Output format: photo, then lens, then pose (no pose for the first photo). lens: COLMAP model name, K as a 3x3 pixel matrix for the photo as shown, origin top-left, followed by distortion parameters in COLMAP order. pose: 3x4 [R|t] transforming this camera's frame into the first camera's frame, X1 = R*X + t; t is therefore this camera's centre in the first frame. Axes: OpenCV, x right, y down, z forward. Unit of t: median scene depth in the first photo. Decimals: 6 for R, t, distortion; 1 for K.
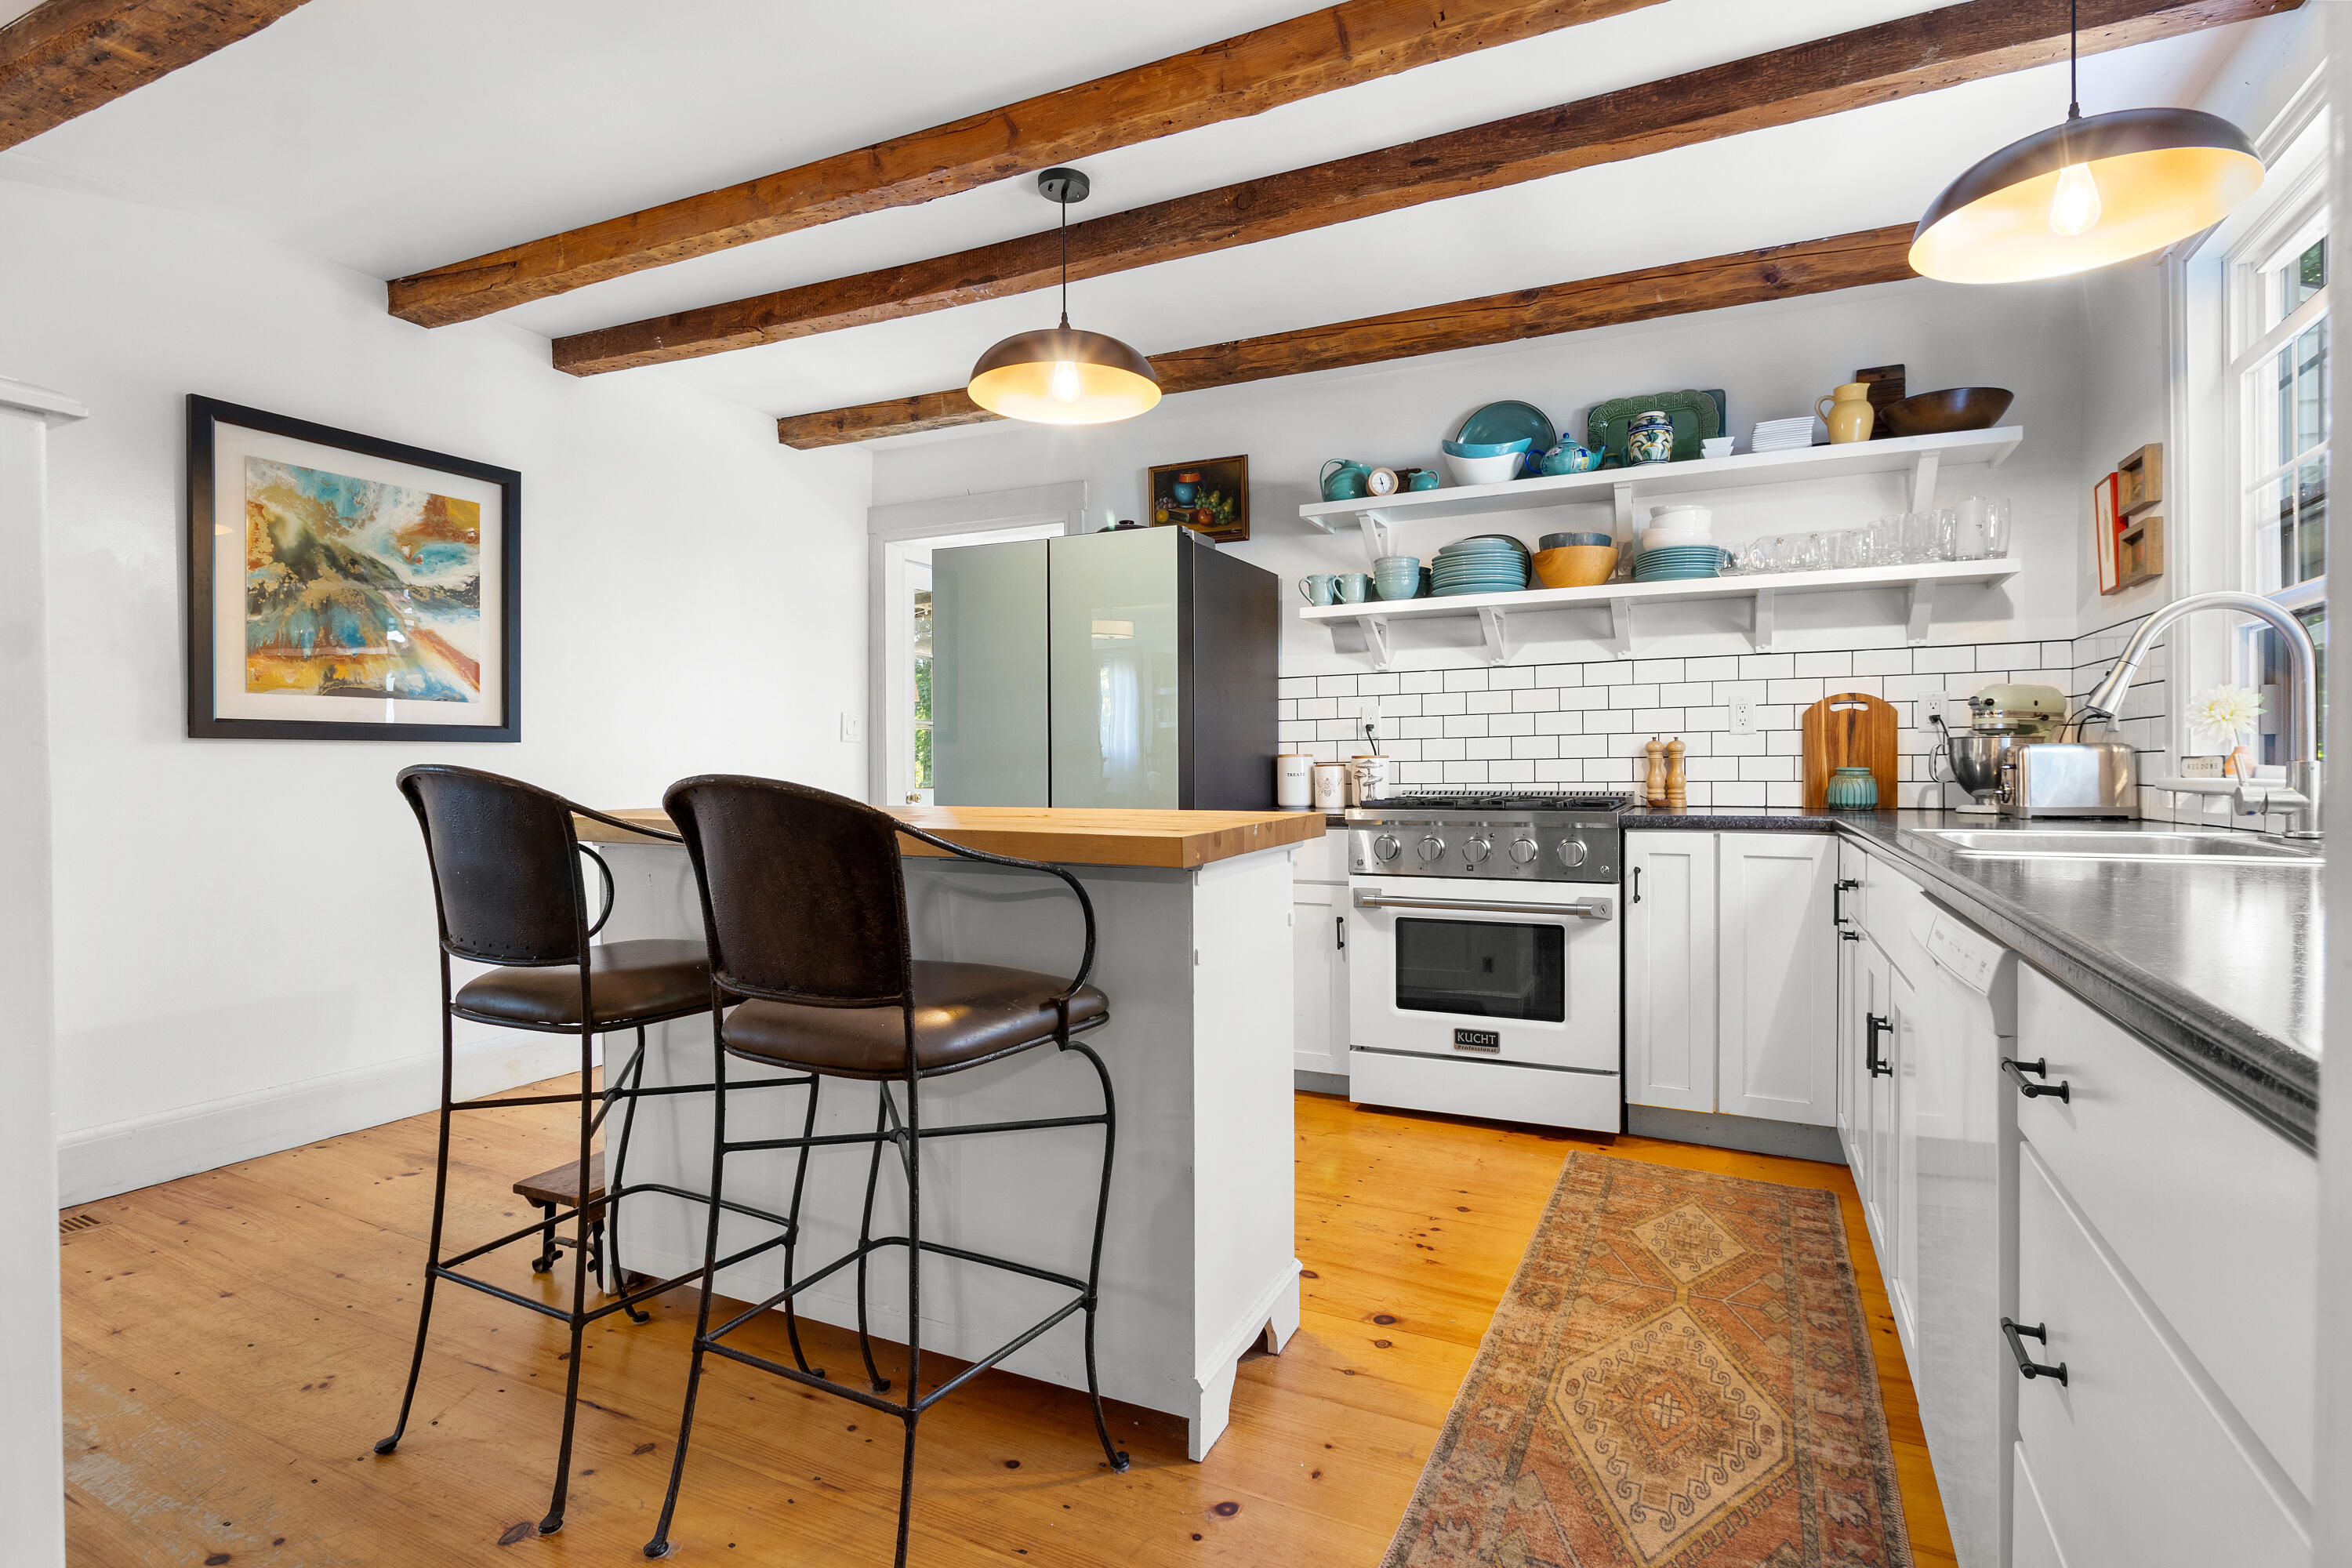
lens RADIAL K [[1132.2, 0, 1182.4], [0, 1132.2, 782.4], [0, 0, 1]] dist [0.002520, -0.000066]
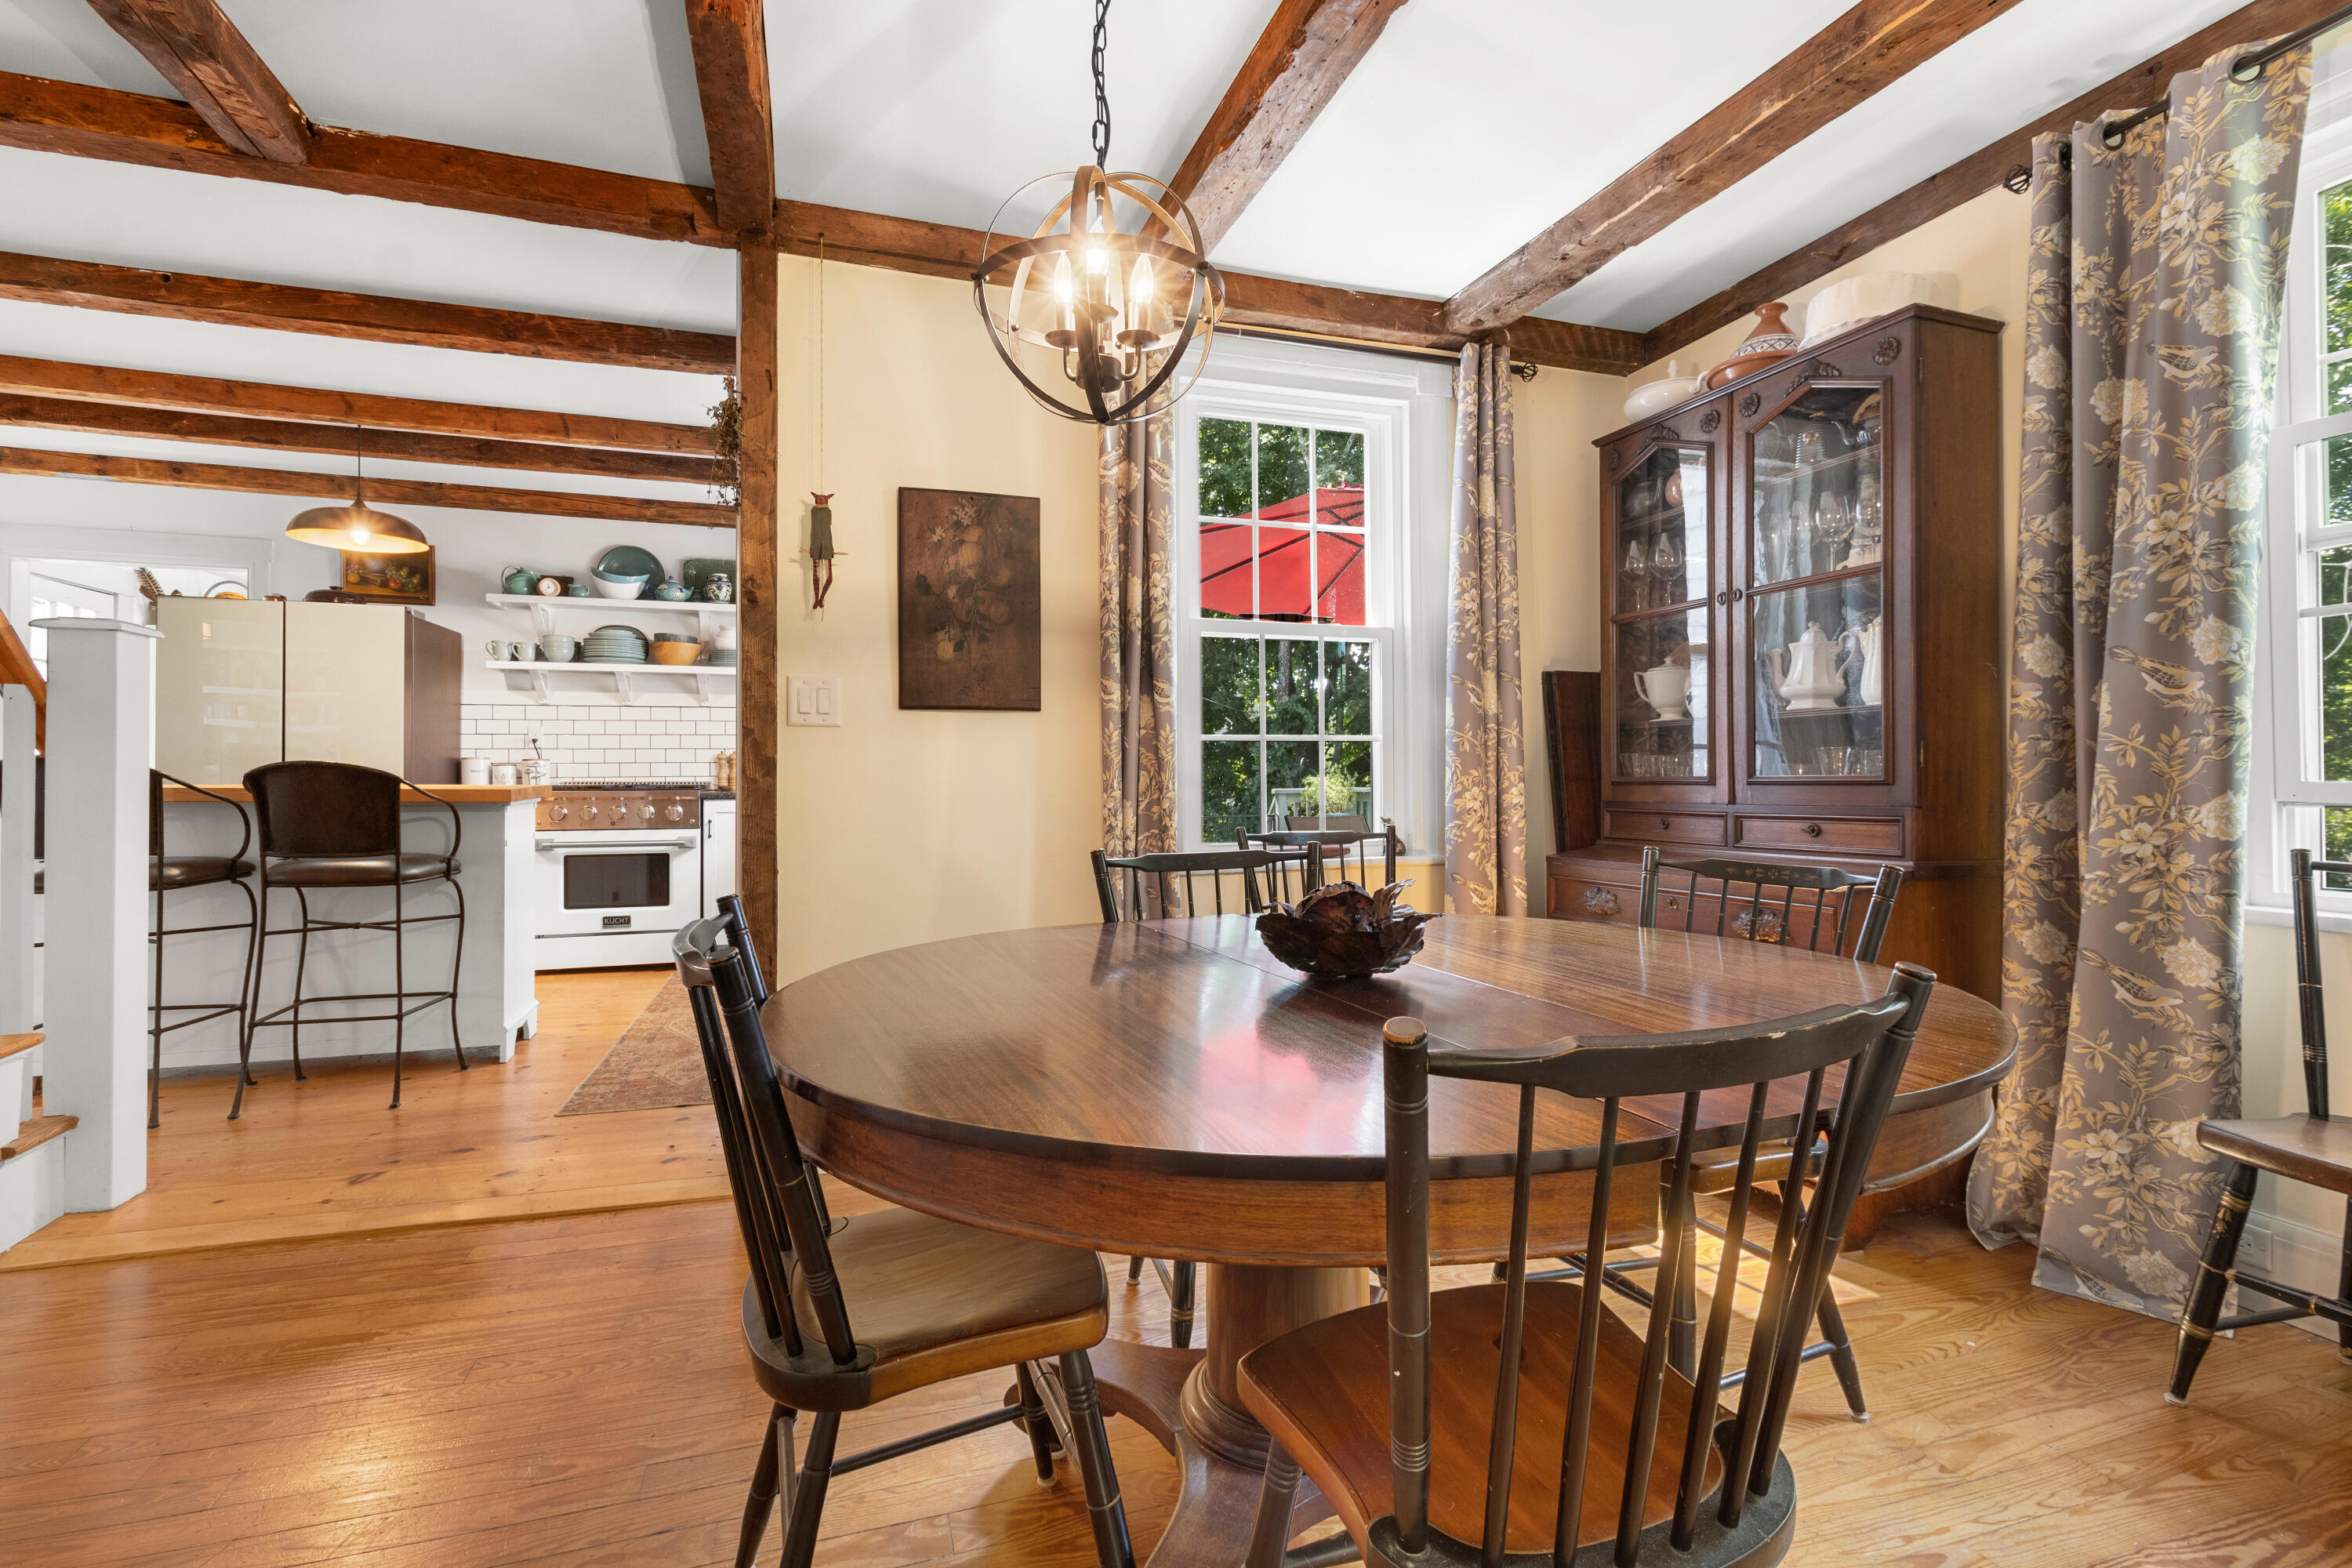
lens RADIAL K [[1107.8, 0, 1199.6], [0, 1107.8, 771.4], [0, 0, 1]] dist [0.003860, 0.001346]
pose [[0.711234, 0.008580, 0.702903, -0.286441], [0.005610, 0.999824, -0.017880, 0.028605], [-0.702933, 0.016661, 0.711061, -0.800960]]
